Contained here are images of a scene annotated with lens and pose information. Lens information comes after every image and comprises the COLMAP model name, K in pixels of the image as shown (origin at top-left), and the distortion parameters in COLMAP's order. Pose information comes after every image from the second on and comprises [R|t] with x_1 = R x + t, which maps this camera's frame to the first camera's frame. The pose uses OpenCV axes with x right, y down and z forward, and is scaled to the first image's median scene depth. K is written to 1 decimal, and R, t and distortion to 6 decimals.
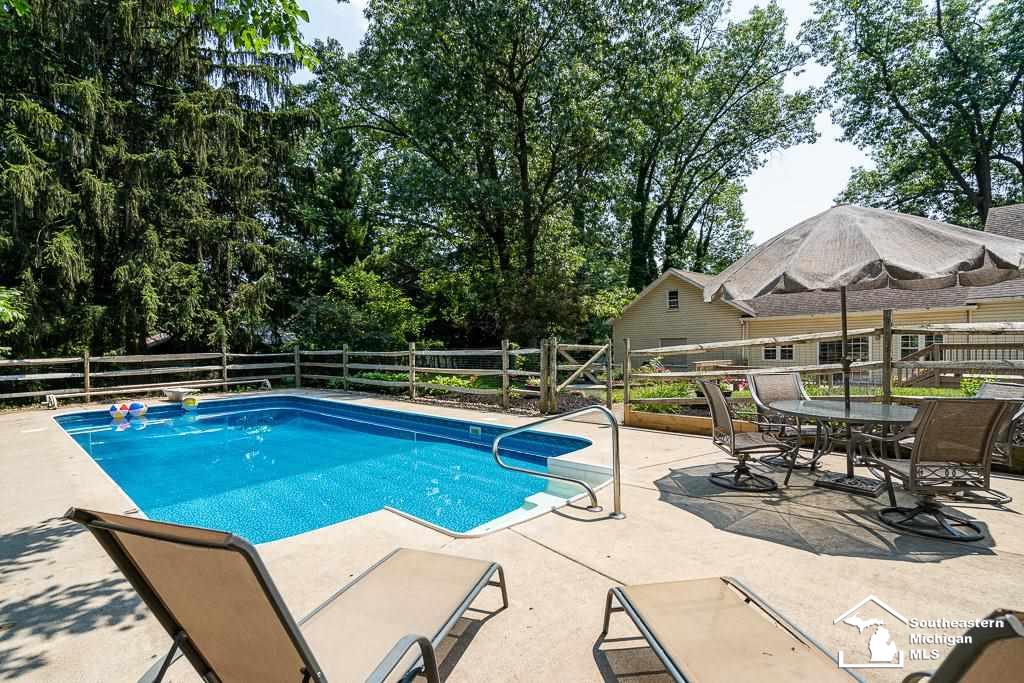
lens RADIAL K [[482.2, 0, 509.0], [0, 482.2, 342.5], [0, 0, 1]] dist [0.002259, 0.000214]
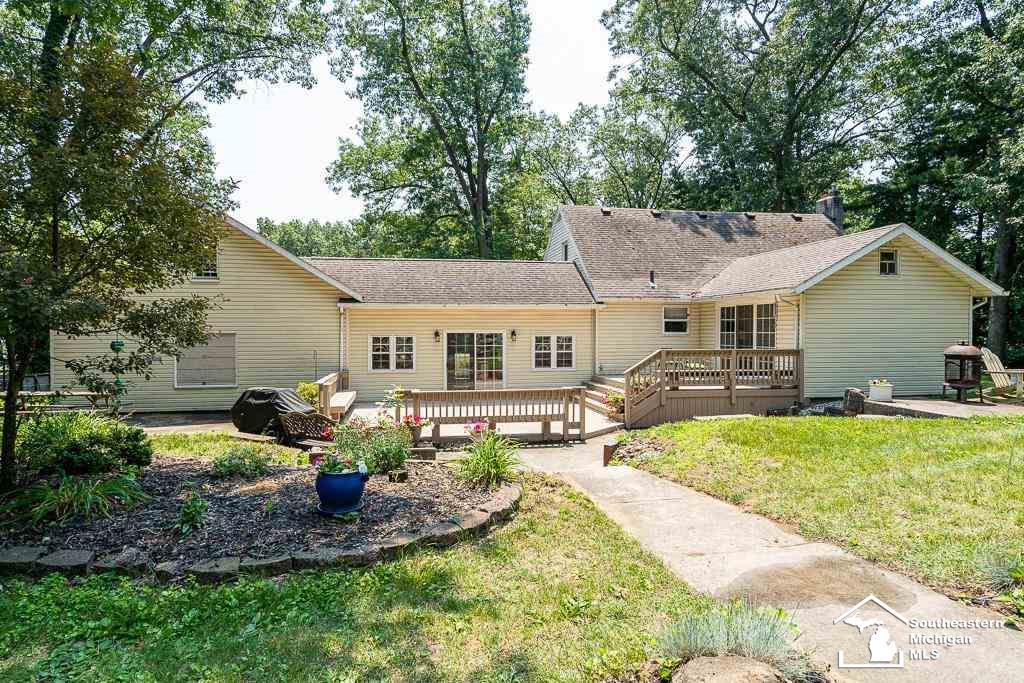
lens RADIAL K [[565.9, 0, 501.5], [0, 565.9, 348.6], [0, 0, 1]] dist [0.000517, 0.001358]
pose [[0.490869, -0.005874, 0.871214, -0.023655], [-0.007283, 0.999915, 0.010845, -0.001293], [-0.871203, -0.011669, 0.490784, 0.267461]]
